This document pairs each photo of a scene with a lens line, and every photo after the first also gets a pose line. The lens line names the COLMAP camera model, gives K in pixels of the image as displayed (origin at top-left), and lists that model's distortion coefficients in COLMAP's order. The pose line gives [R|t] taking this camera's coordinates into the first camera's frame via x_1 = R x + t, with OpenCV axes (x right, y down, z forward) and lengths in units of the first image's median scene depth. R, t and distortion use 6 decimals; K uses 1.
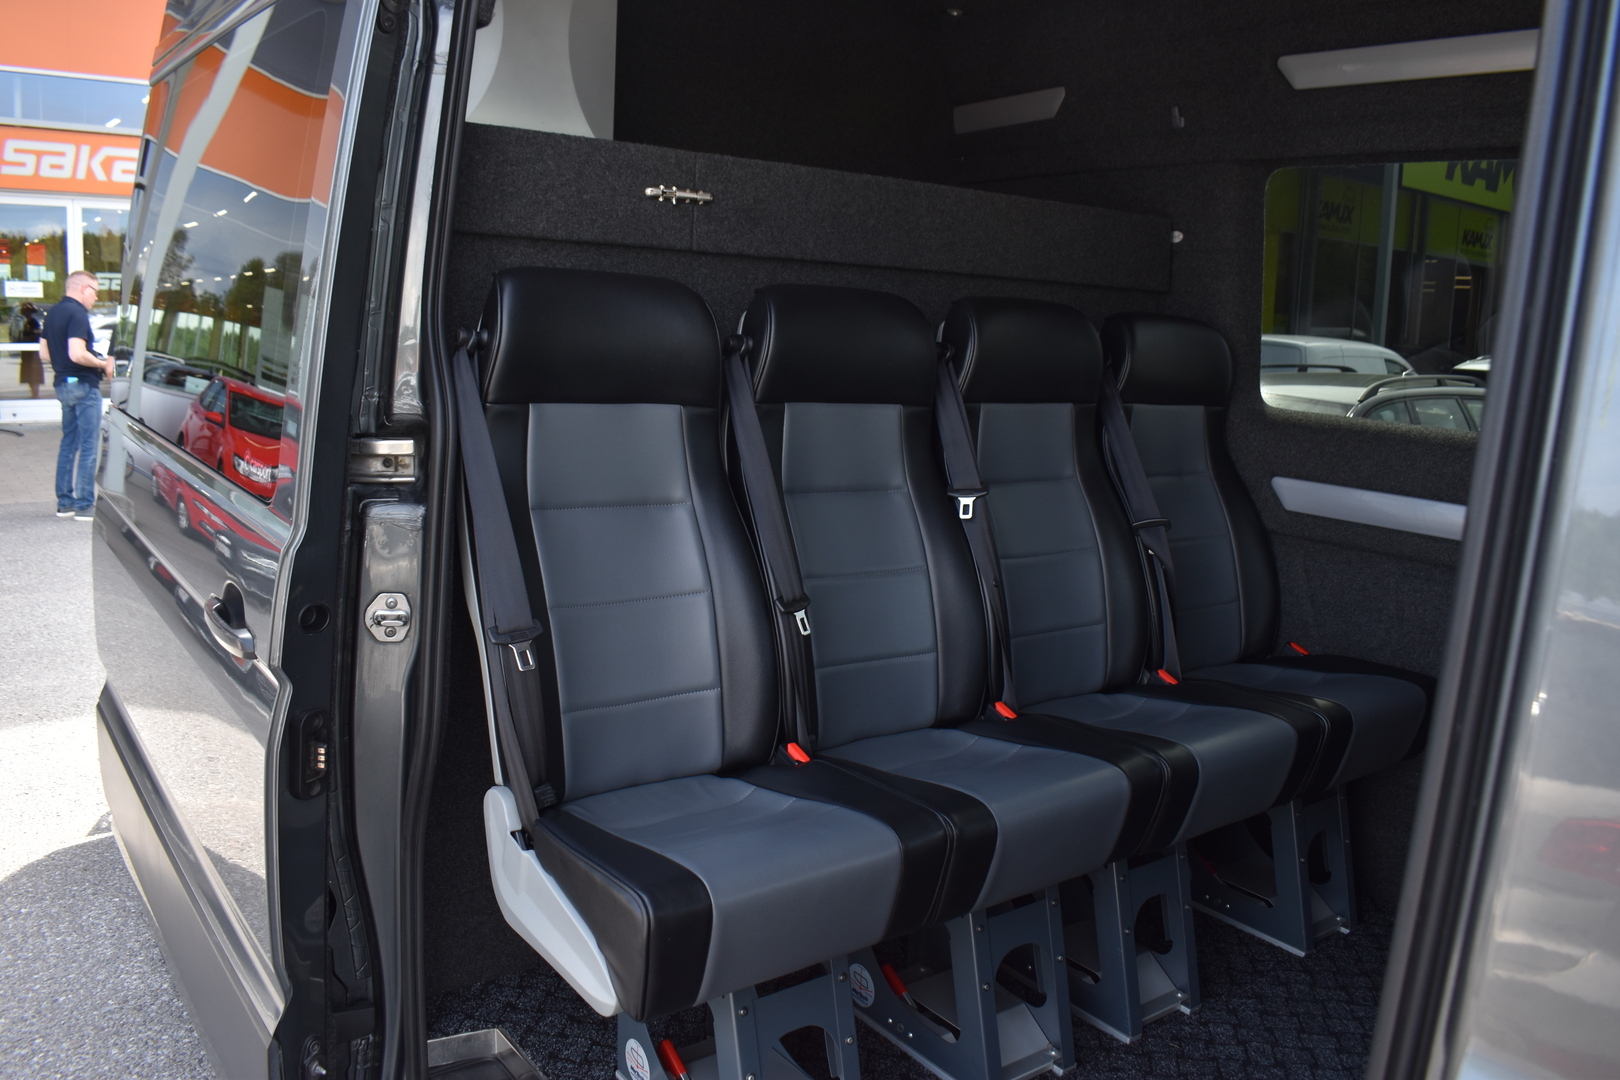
lens RADIAL K [[1260.6, 0, 810.0], [0, 1260.6, 540.0], [0, 0, 1]] dist [-0.081946, -0.002045]
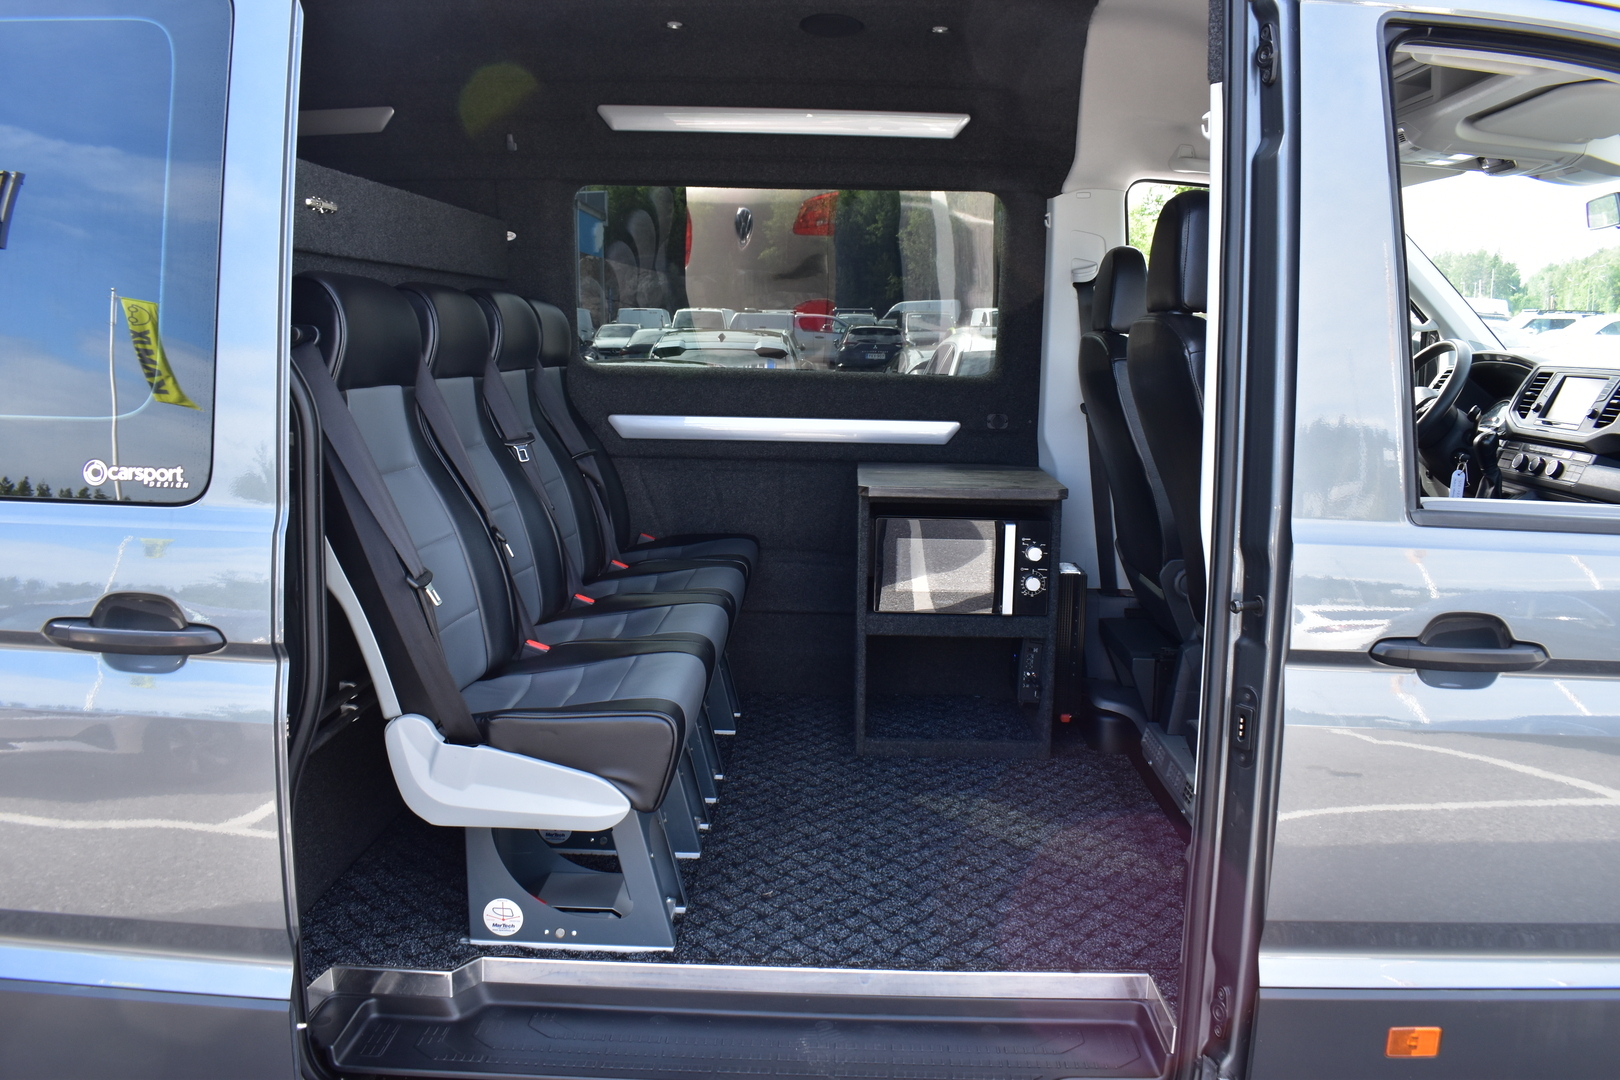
lens RADIAL K [[1260.6, 0, 810.0], [0, 1260.6, 540.0], [0, 0, 1]] dist [-0.081946, -0.002045]
pose [[0.623472, -0.166154, 0.763987, -0.597408], [0.149312, 0.984477, 0.092257, -0.011361], [-0.767456, 0.056553, 0.638602, -0.031854]]
